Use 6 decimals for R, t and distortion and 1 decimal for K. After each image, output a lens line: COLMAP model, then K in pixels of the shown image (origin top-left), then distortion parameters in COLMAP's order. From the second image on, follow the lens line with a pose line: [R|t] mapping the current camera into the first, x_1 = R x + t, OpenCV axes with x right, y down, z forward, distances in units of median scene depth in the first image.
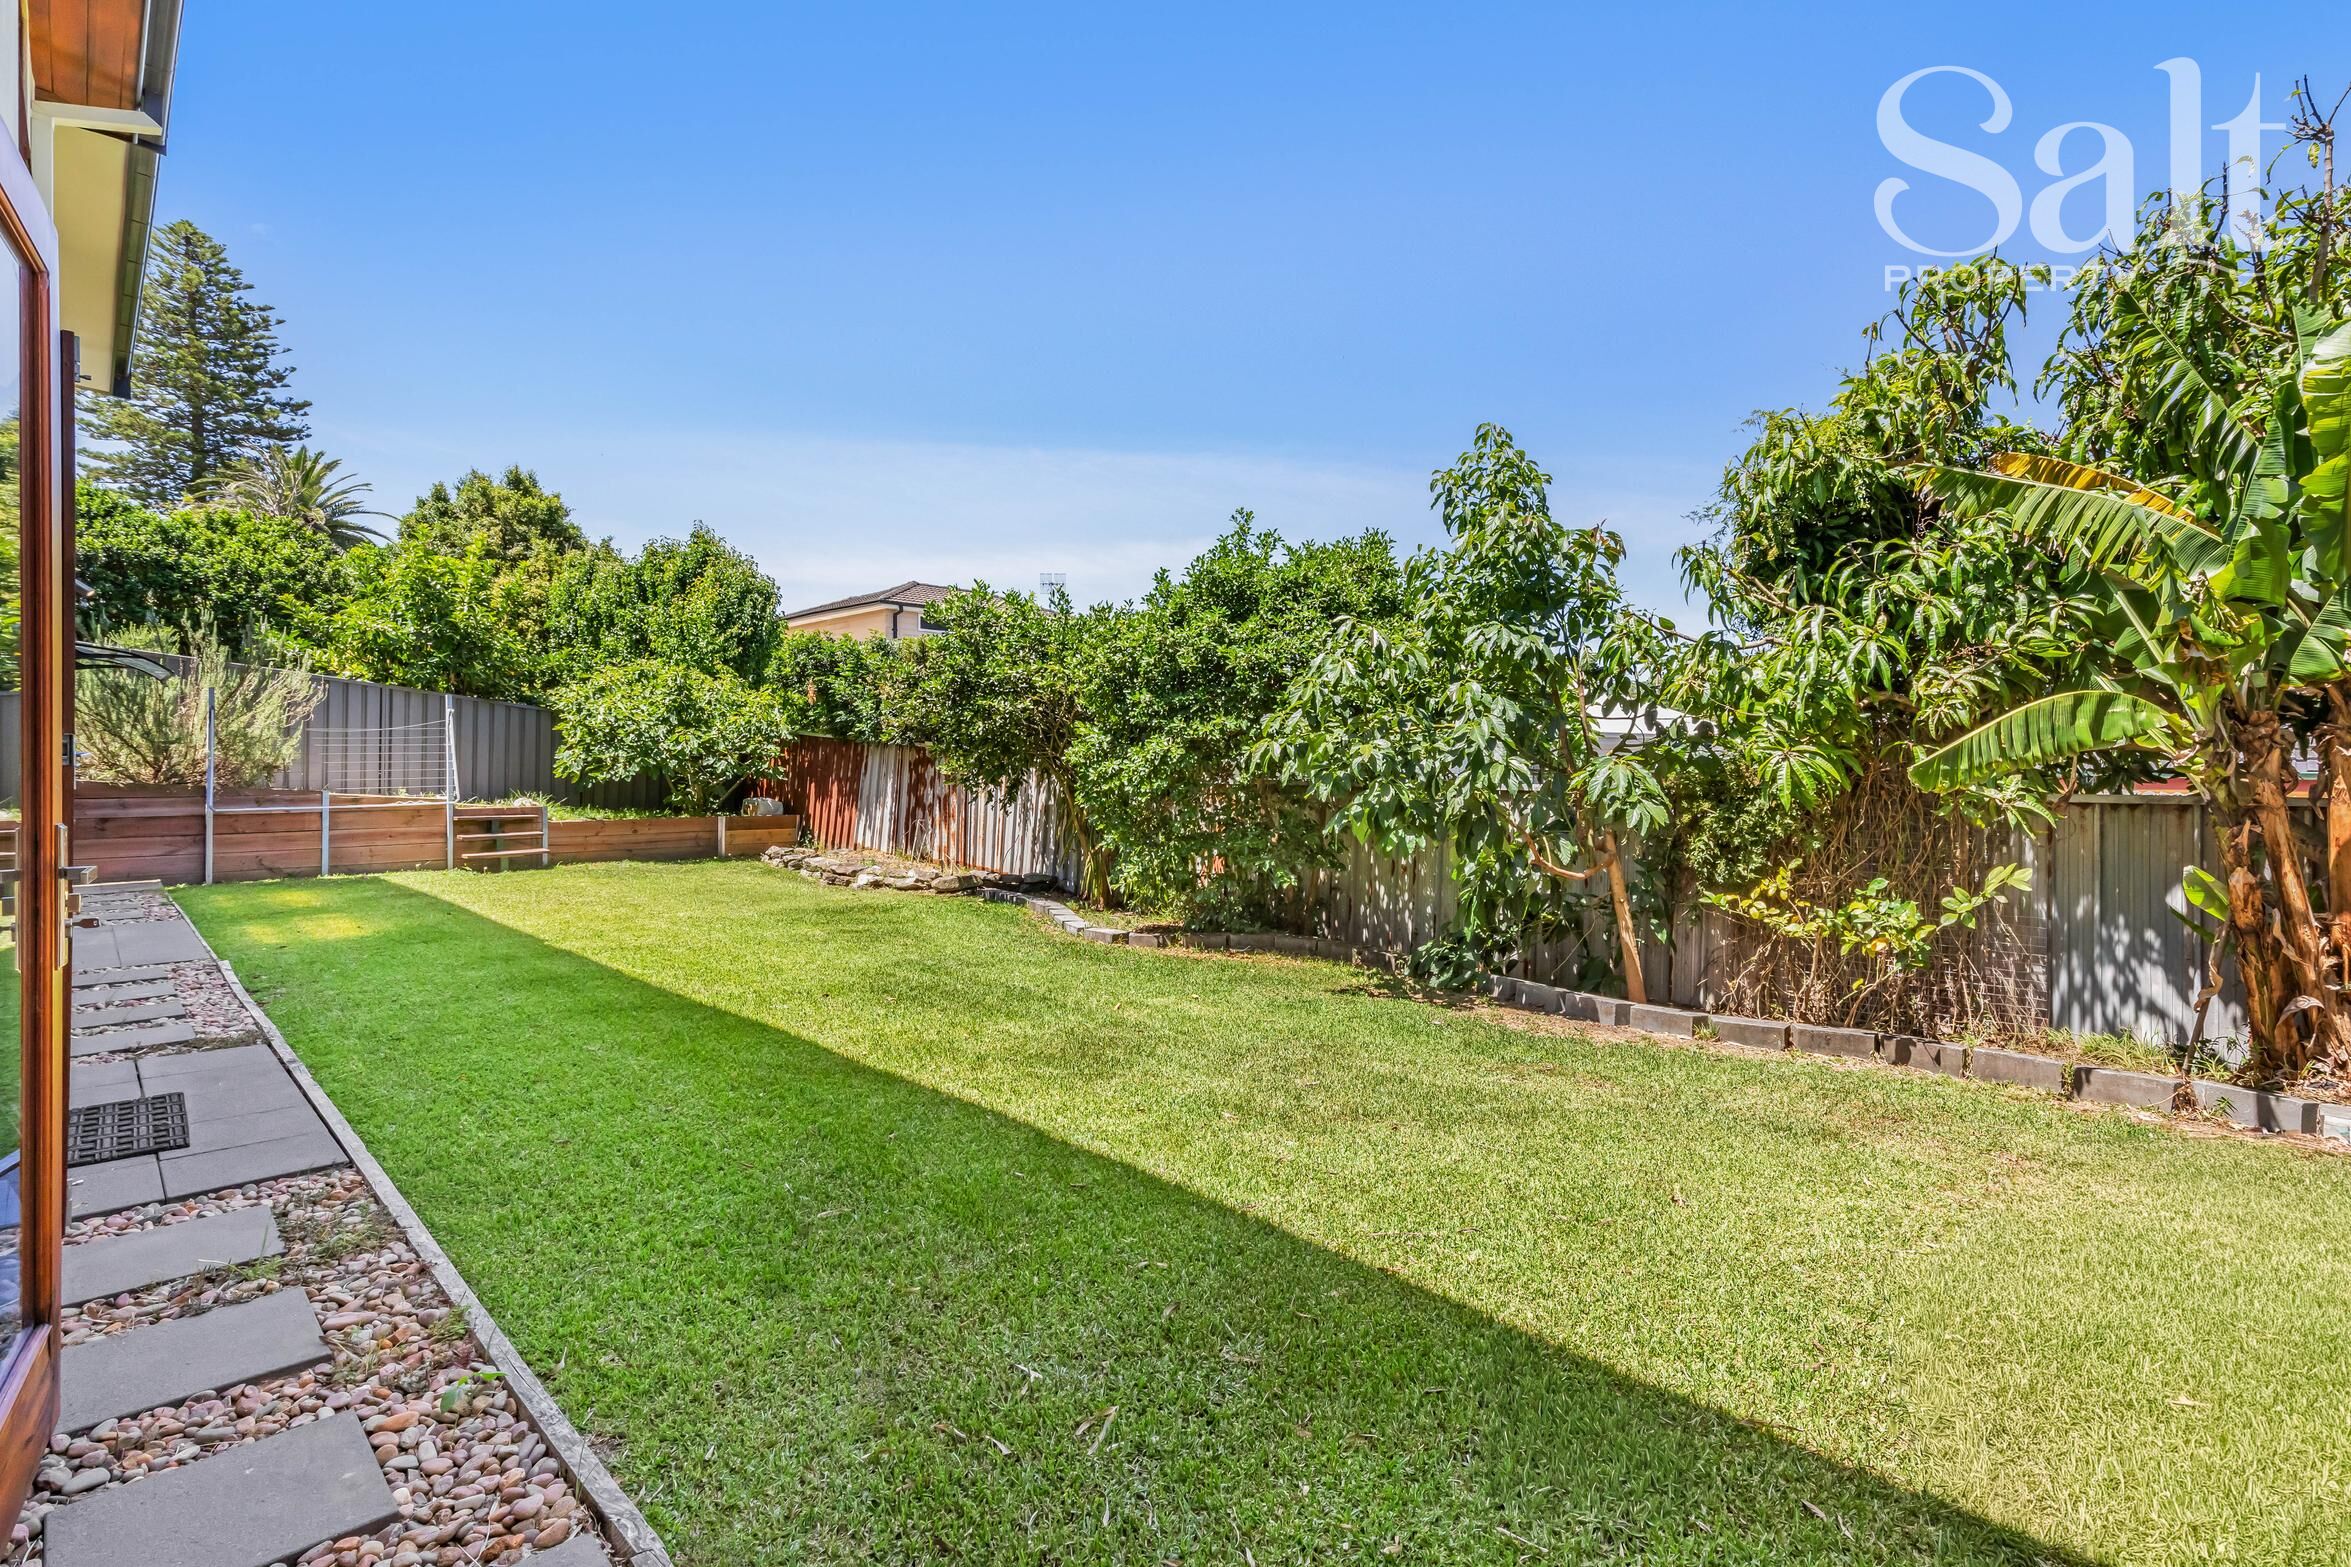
lens RADIAL K [[1071.0, 0, 1205.6], [0, 1071.0, 739.2], [0, 0, 1]] dist [0.000126, -0.000372]
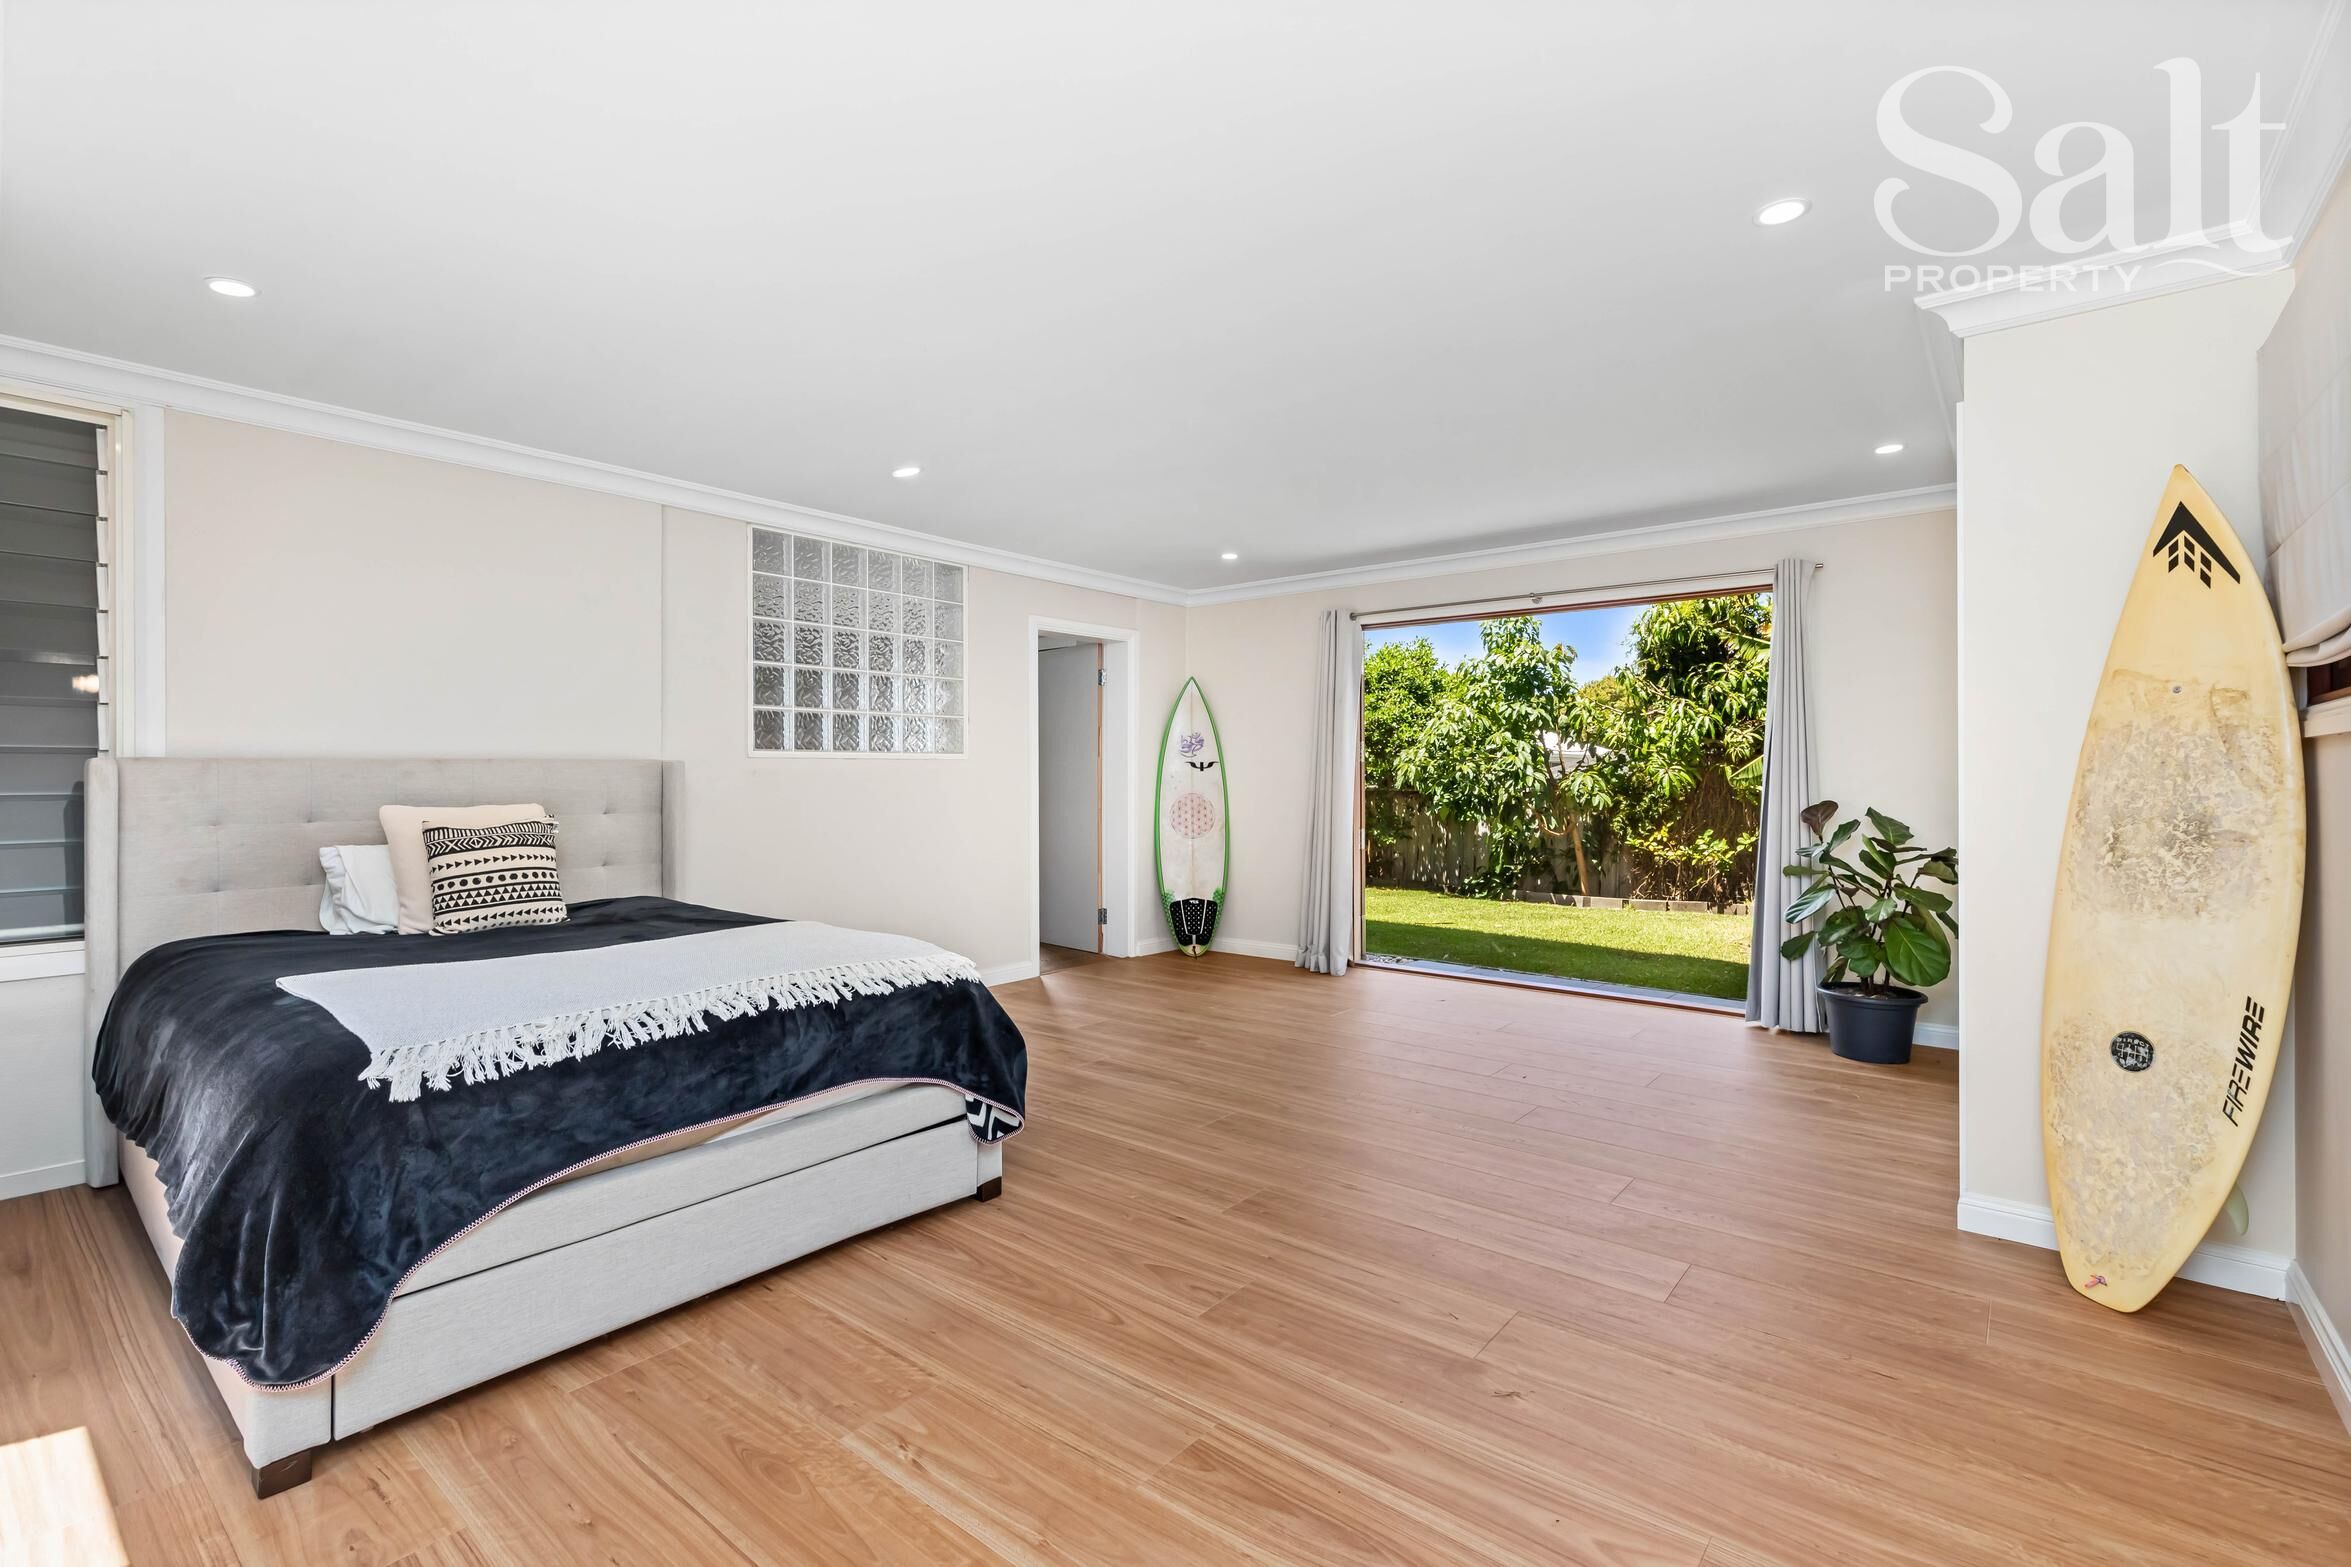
lens RADIAL K [[1071.0, 0, 1175.9], [0, 1071.0, 780.5], [0, 0, 1]] dist [0.000126, -0.000372]
pose [[0.994700, -0.006606, 0.102608, -0.586901], [0.004777, 0.999826, 0.018058, -0.007962], [-0.102710, -0.017472, 0.994558, -0.917912]]
